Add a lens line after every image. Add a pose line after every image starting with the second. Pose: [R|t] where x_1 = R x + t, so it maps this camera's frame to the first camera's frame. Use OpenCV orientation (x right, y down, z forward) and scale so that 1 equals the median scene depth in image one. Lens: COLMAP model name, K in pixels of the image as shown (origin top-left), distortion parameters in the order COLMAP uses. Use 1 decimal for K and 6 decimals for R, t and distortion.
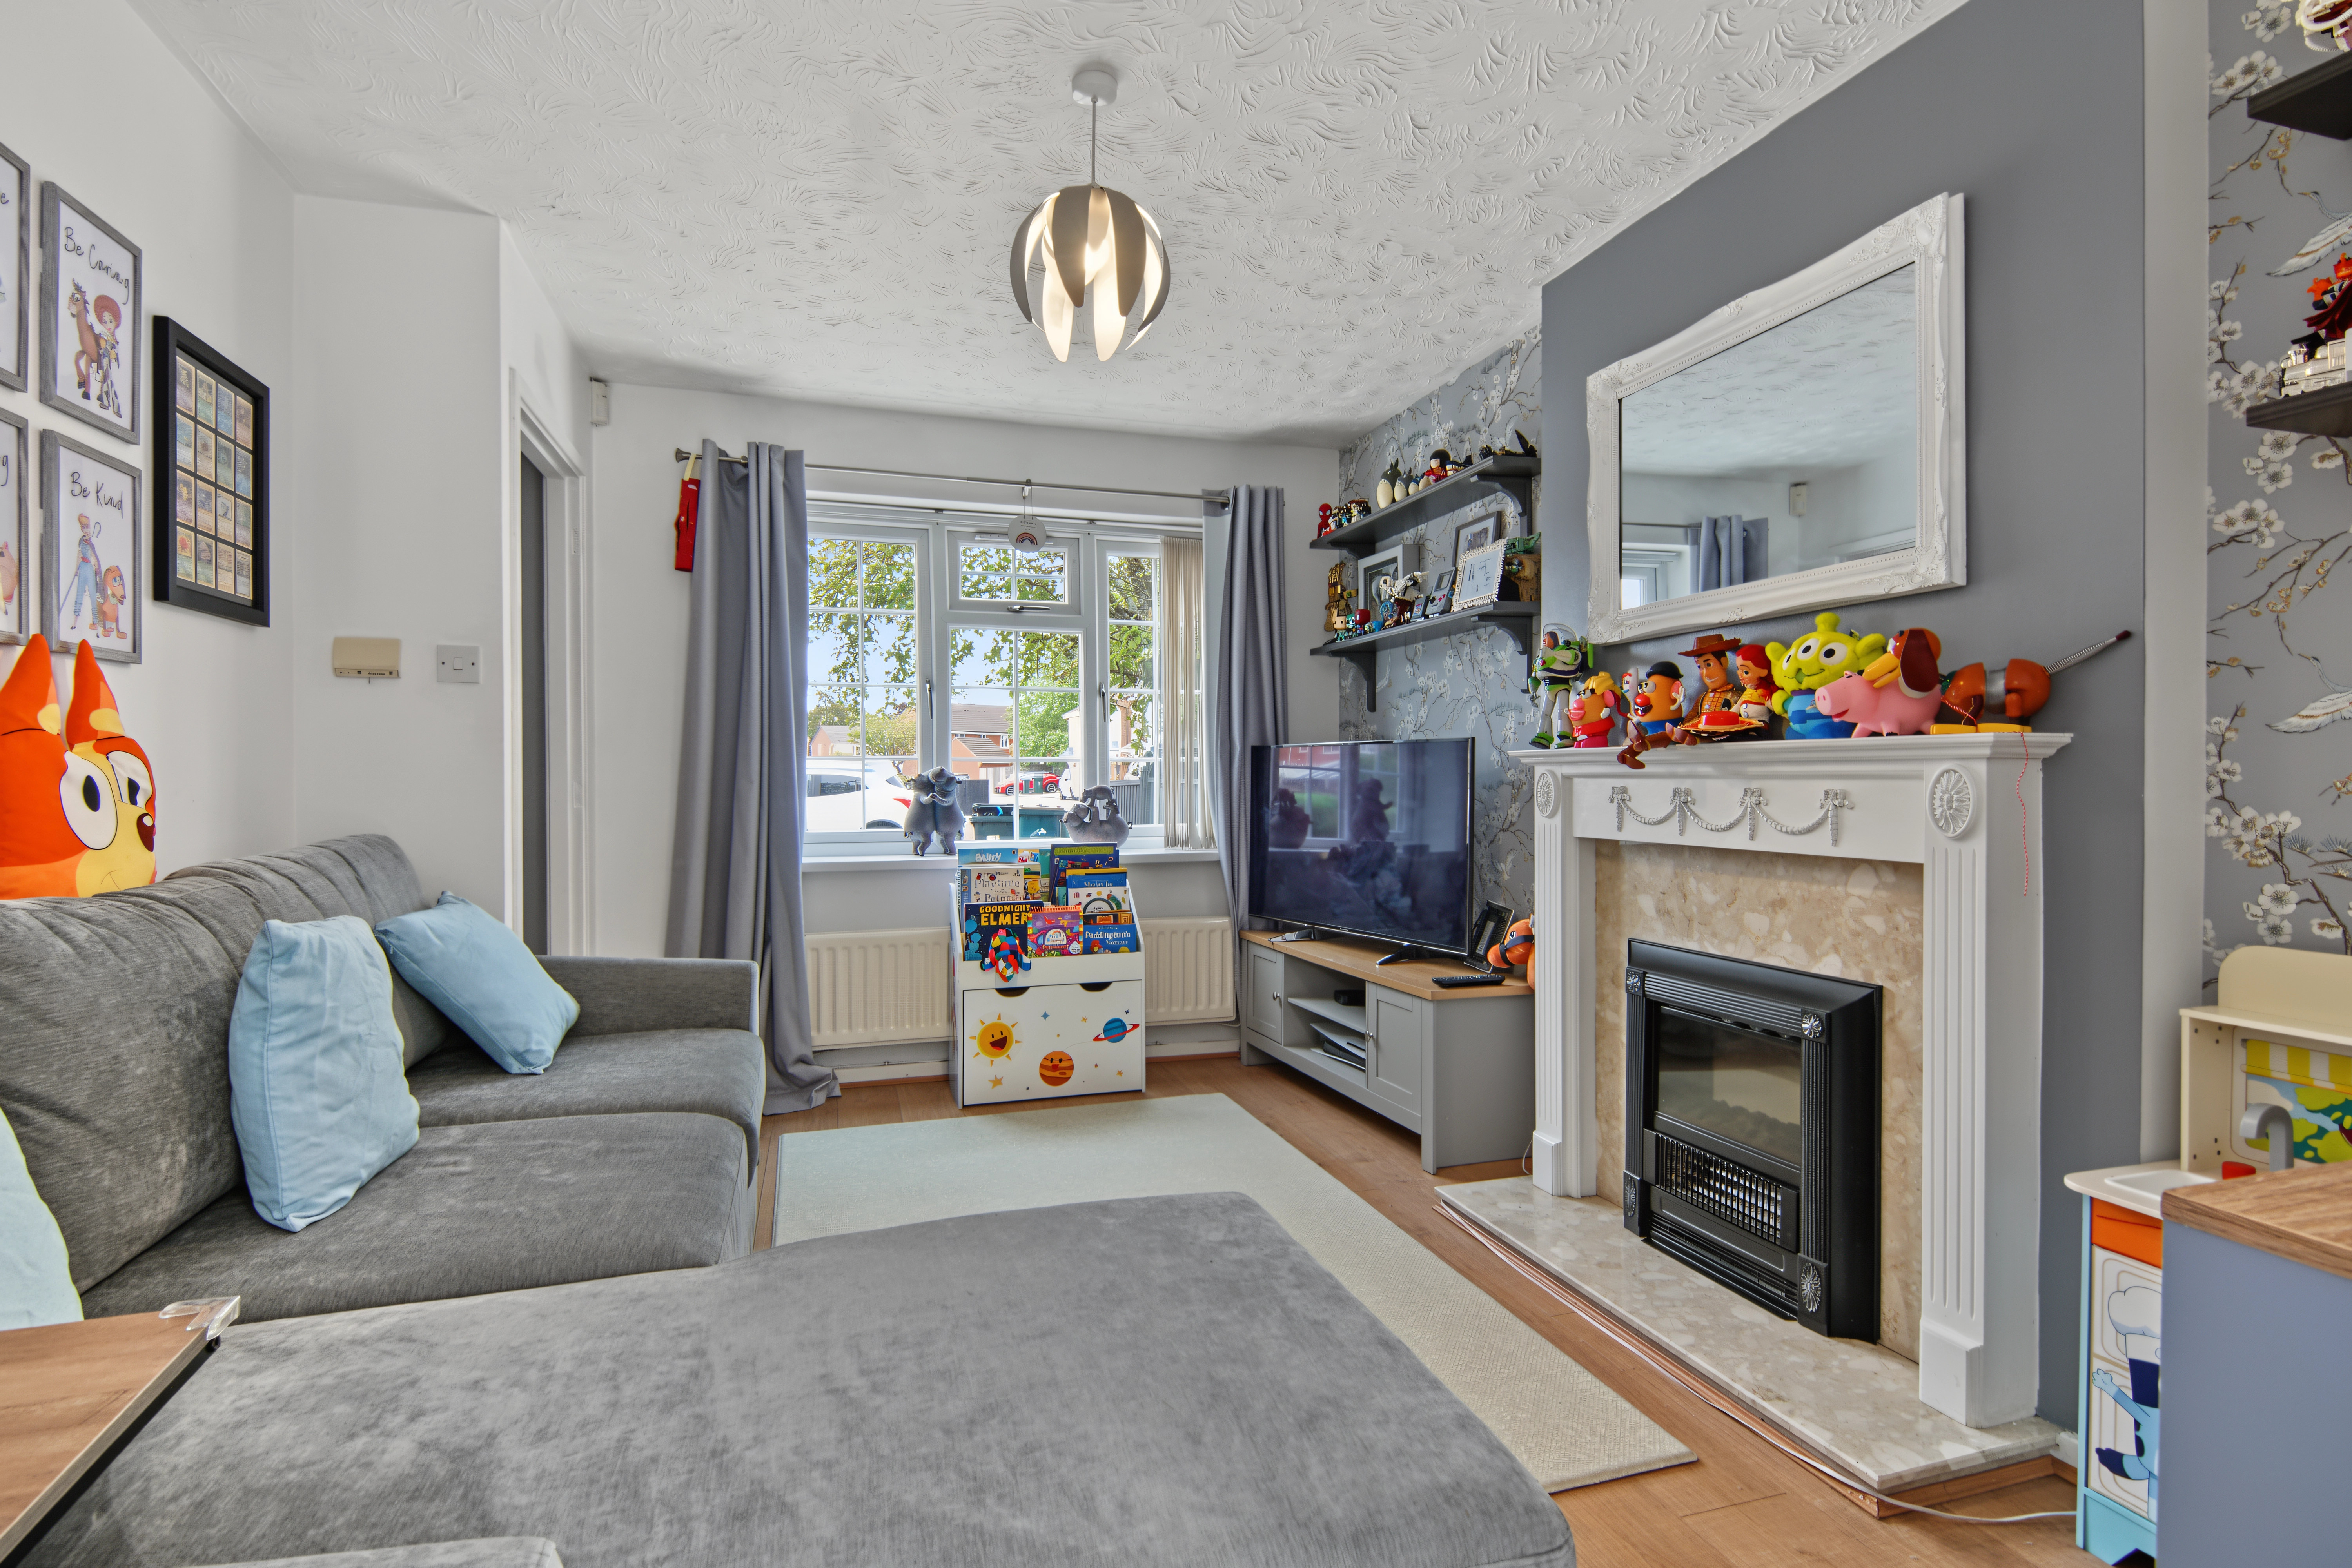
lens RADIAL K [[1142.9, 0, 1172.0], [0, 1142.9, 781.4], [0, 0, 1]] dist [-0.001033, -0.000271]
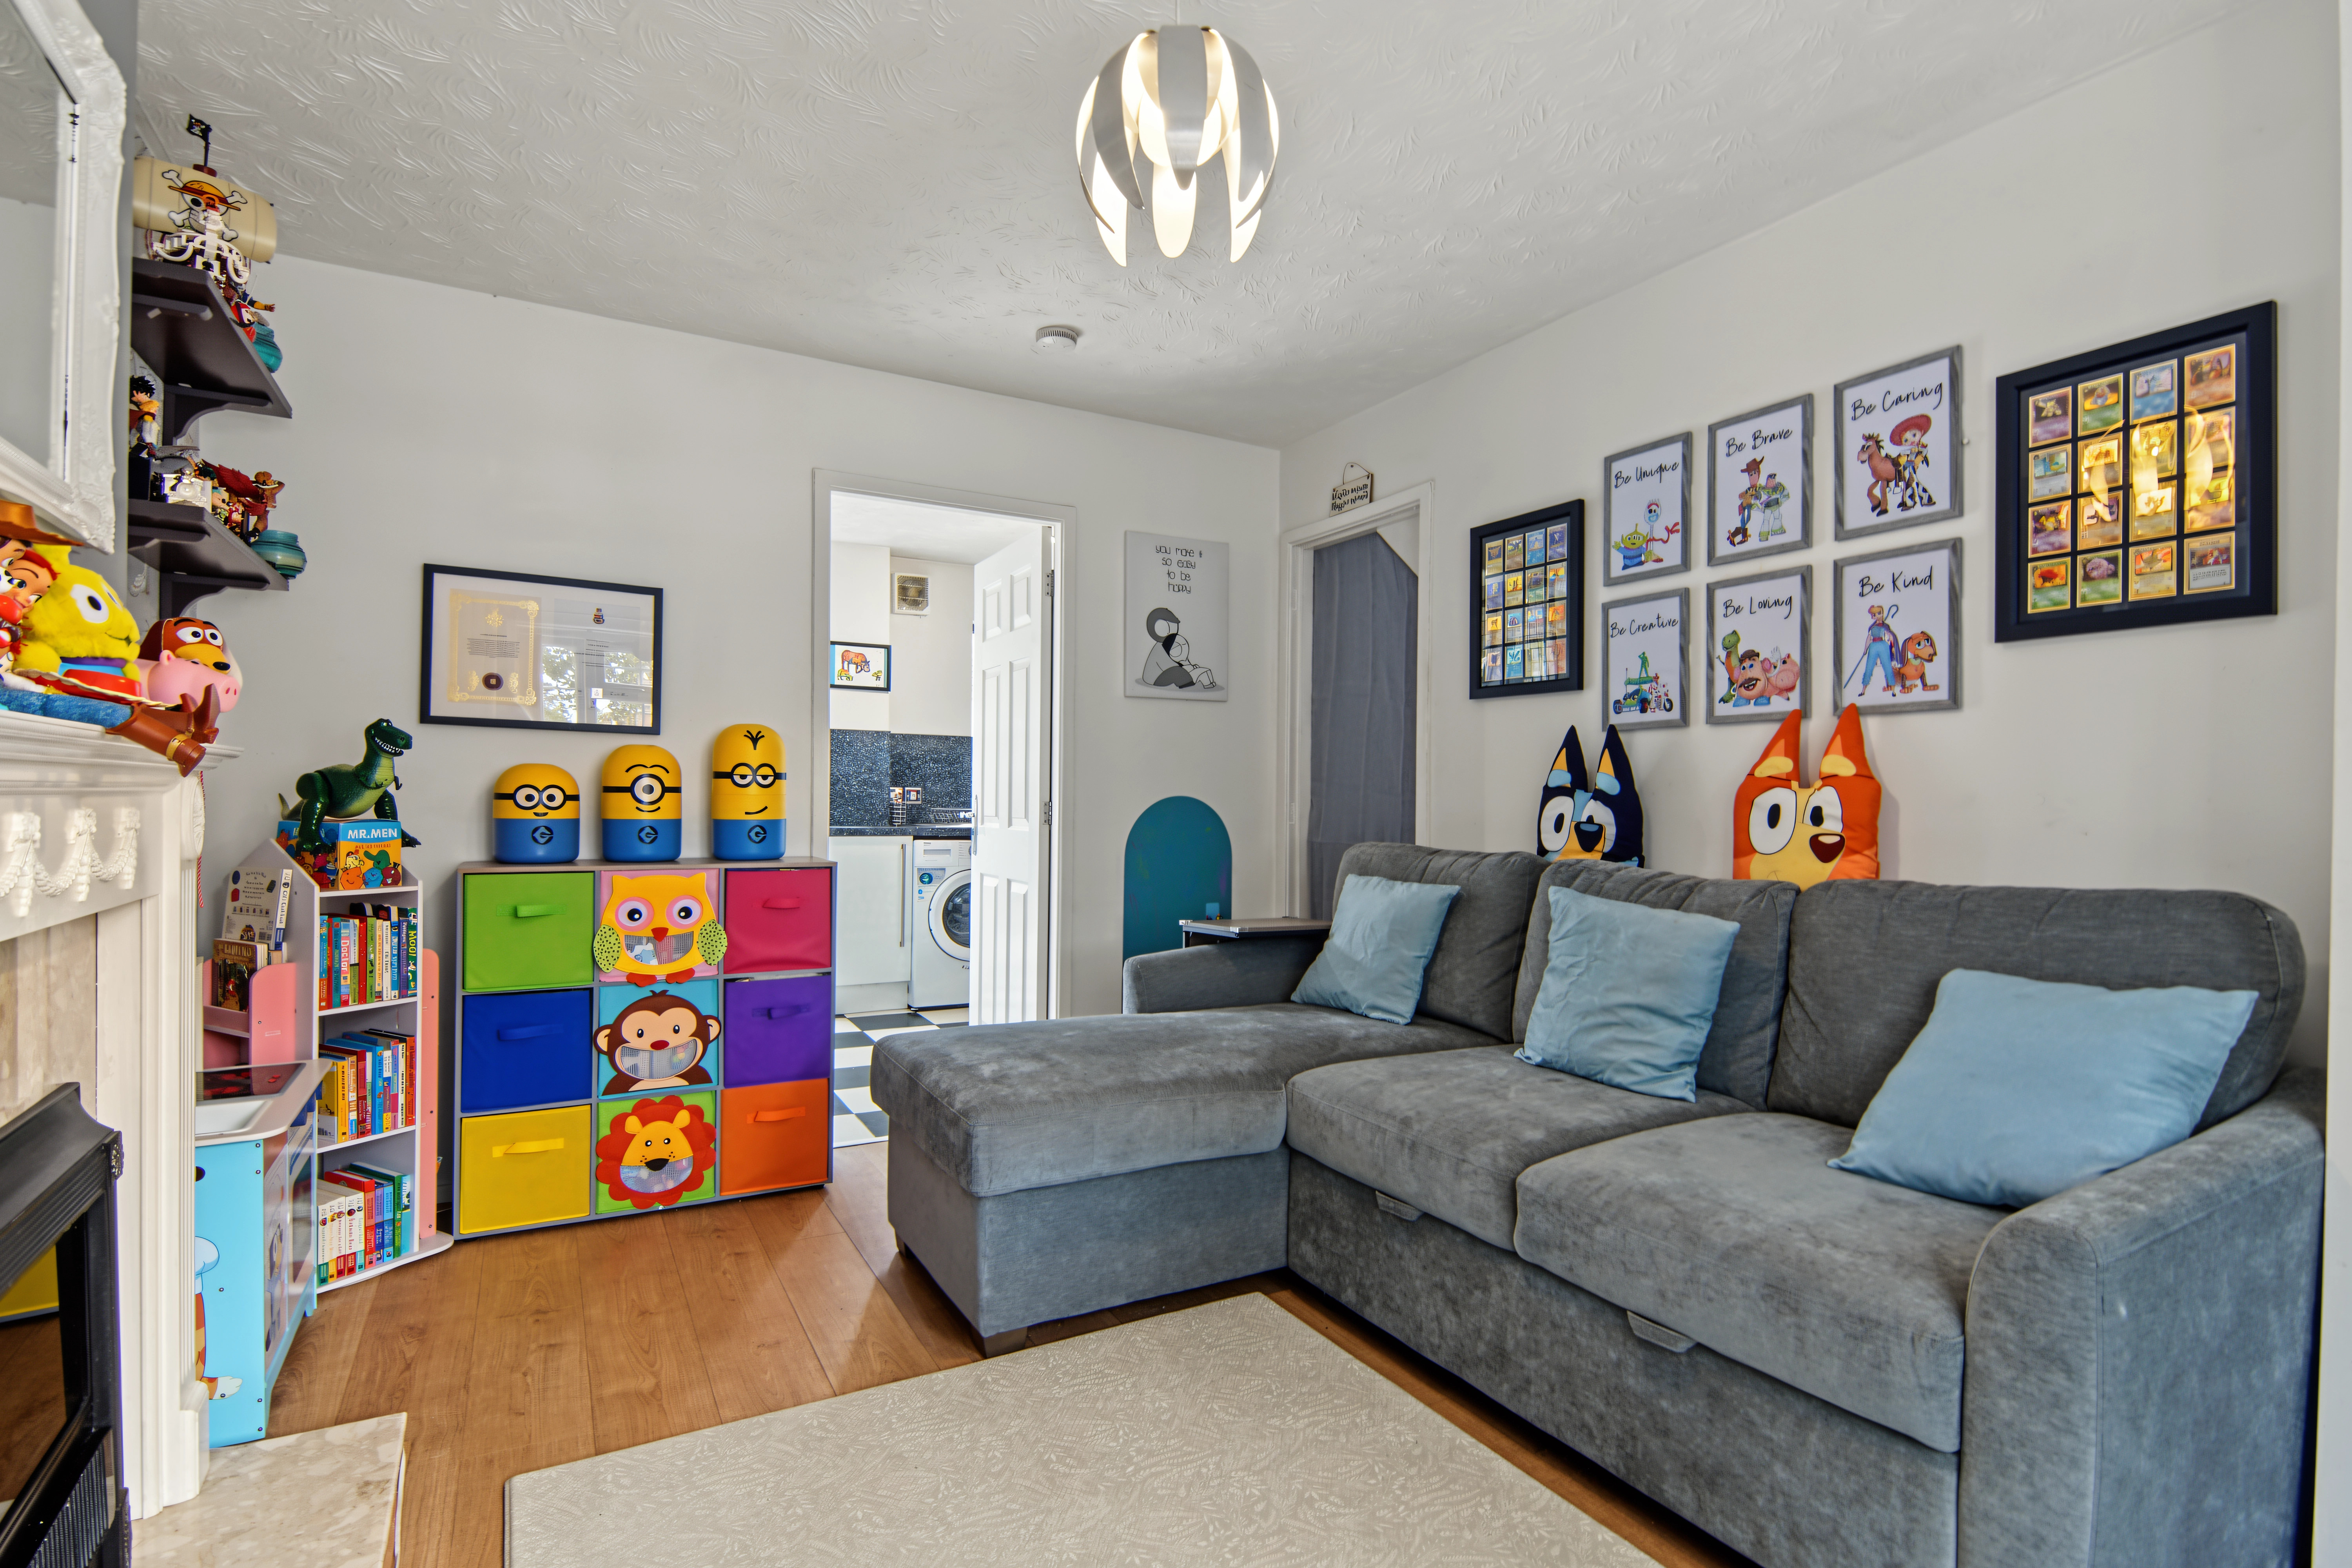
lens RADIAL K [[1142.9, 0, 1171.0], [0, 1142.9, 800.9], [0, 0, 1]] dist [-0.001033, -0.000271]
pose [[-0.975290, -0.007920, -0.220787, 0.100092], [-0.010439, 0.999893, 0.010245, -0.012224], [0.220682, 0.012297, -0.975268, 1.730986]]
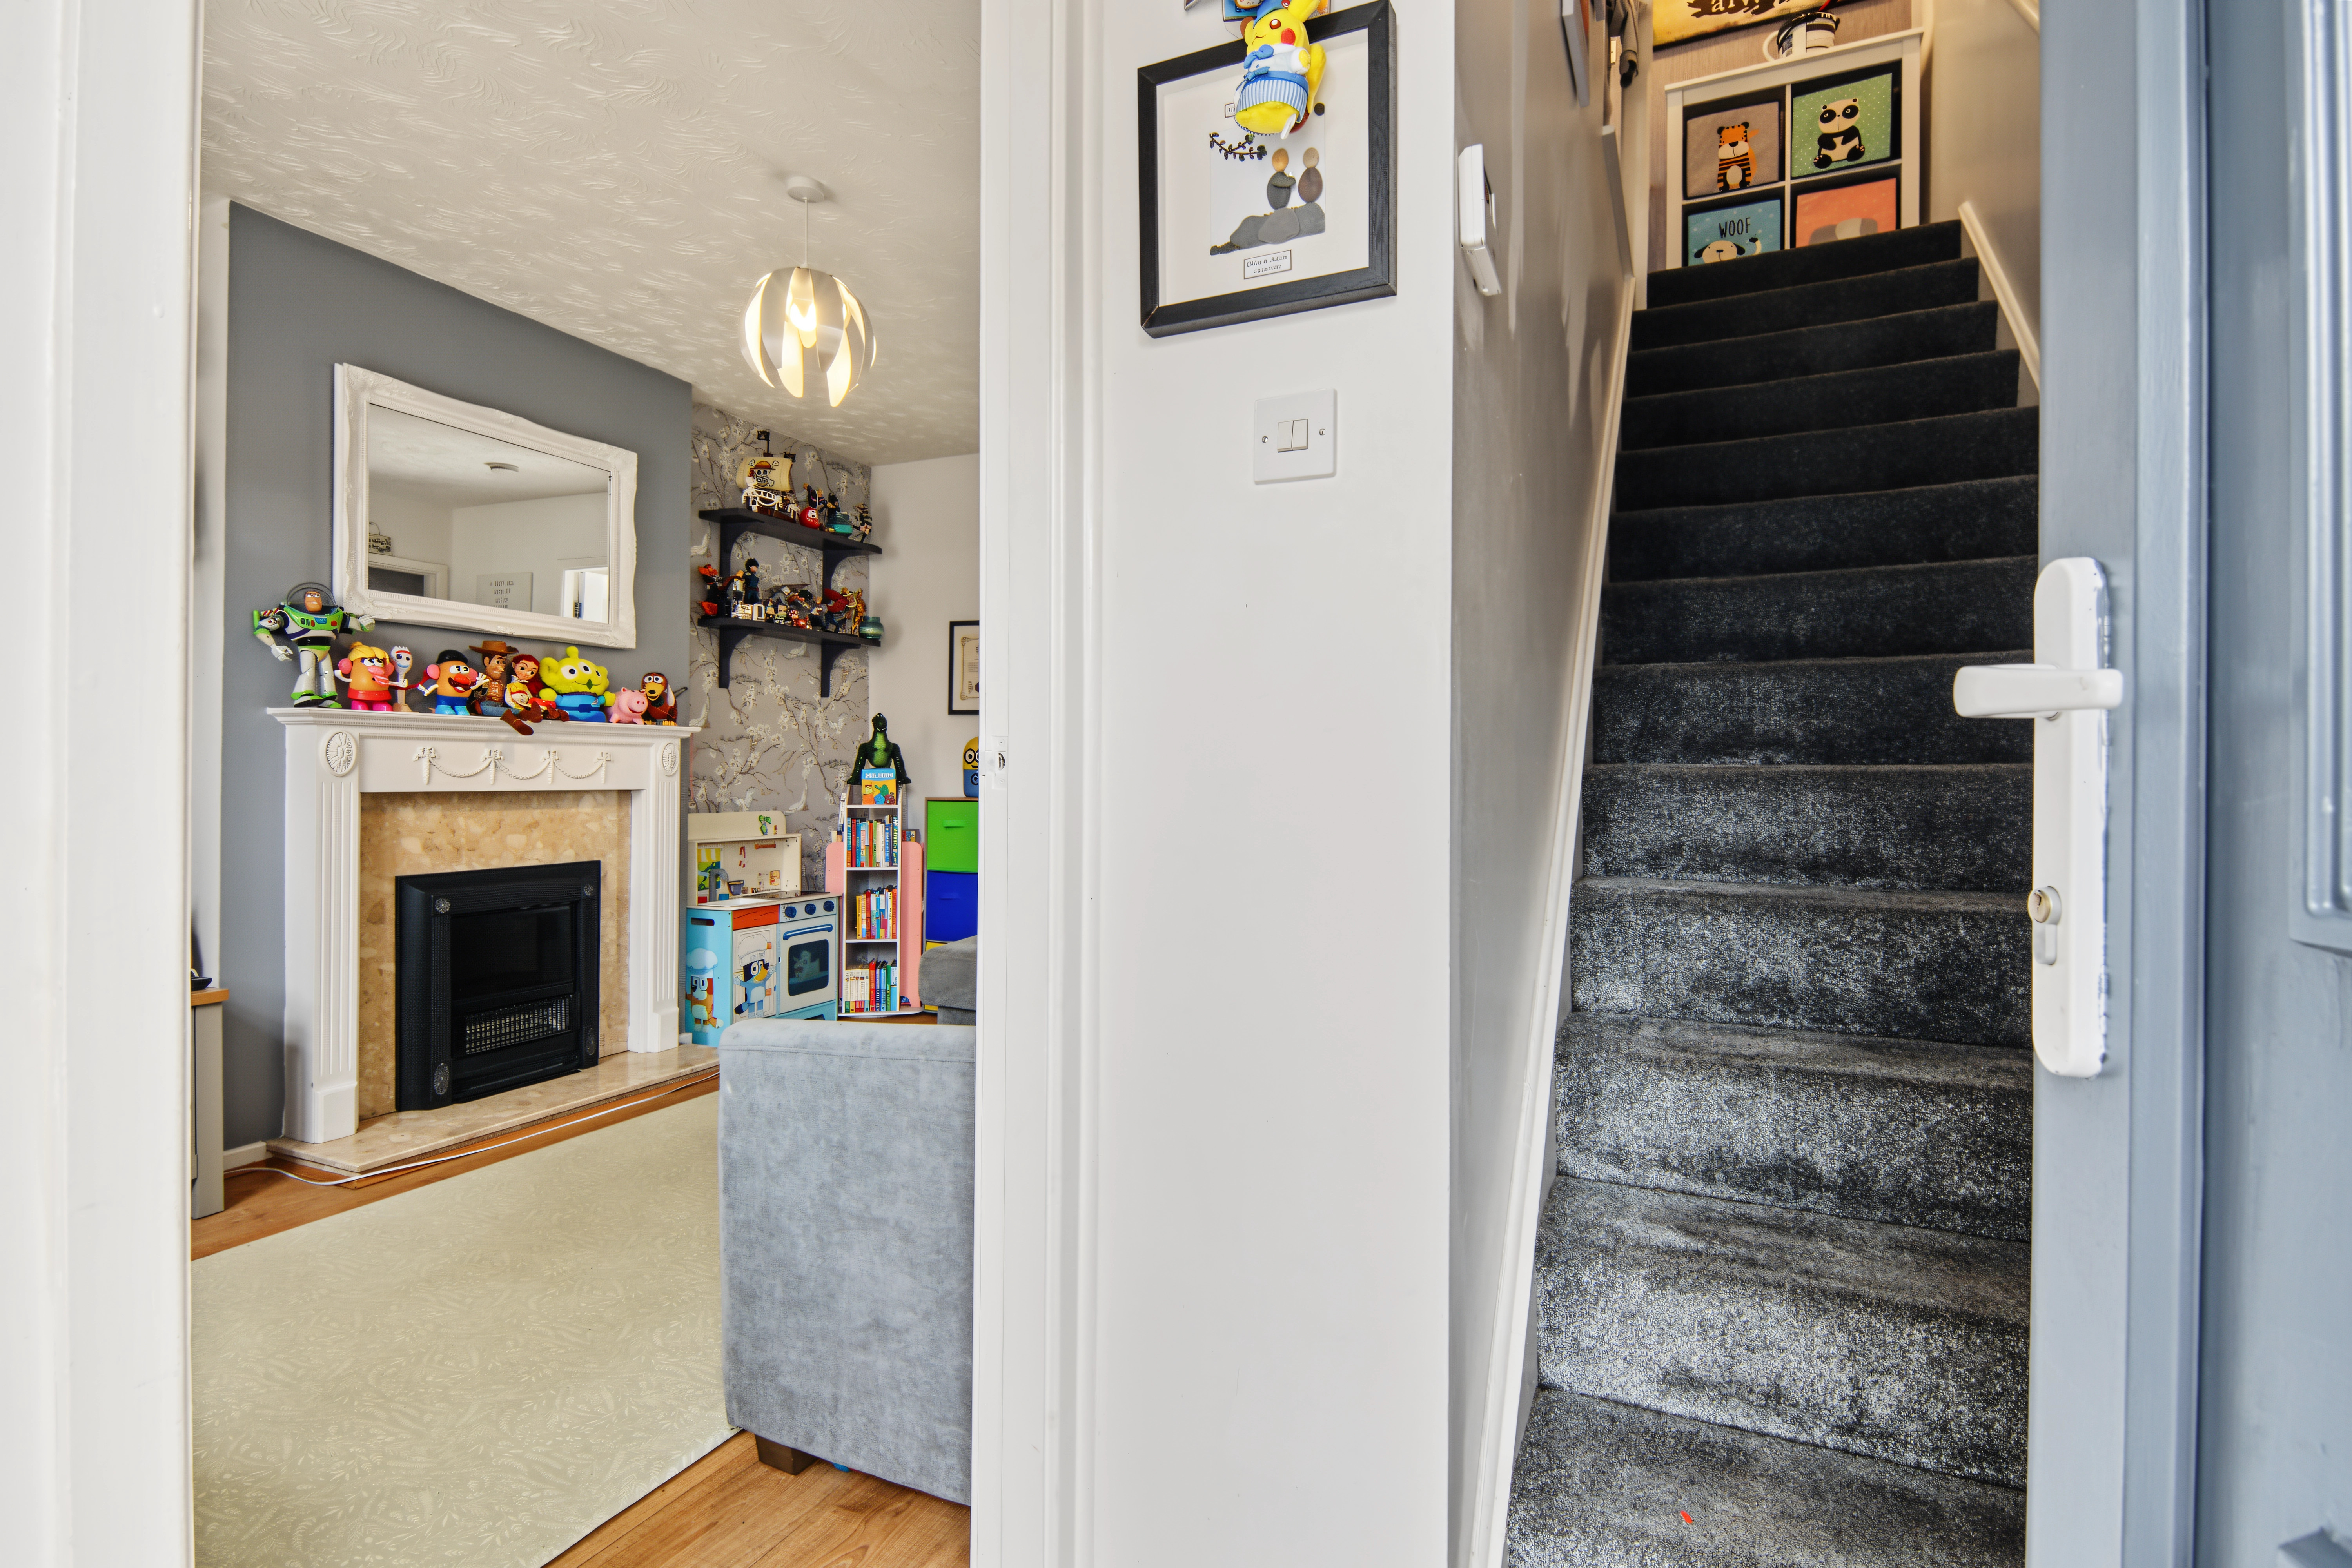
lens RADIAL K [[1142.9, 0, 1175.7], [0, 1142.9, 781.9], [0, 0, 1]] dist [-0.001033, -0.000271]
pose [[-0.752295, -0.003366, 0.658818, -1.190939], [0.000113, 0.999986, 0.005239, 0.042264], [-0.658827, 0.004015, -0.752284, 1.658163]]
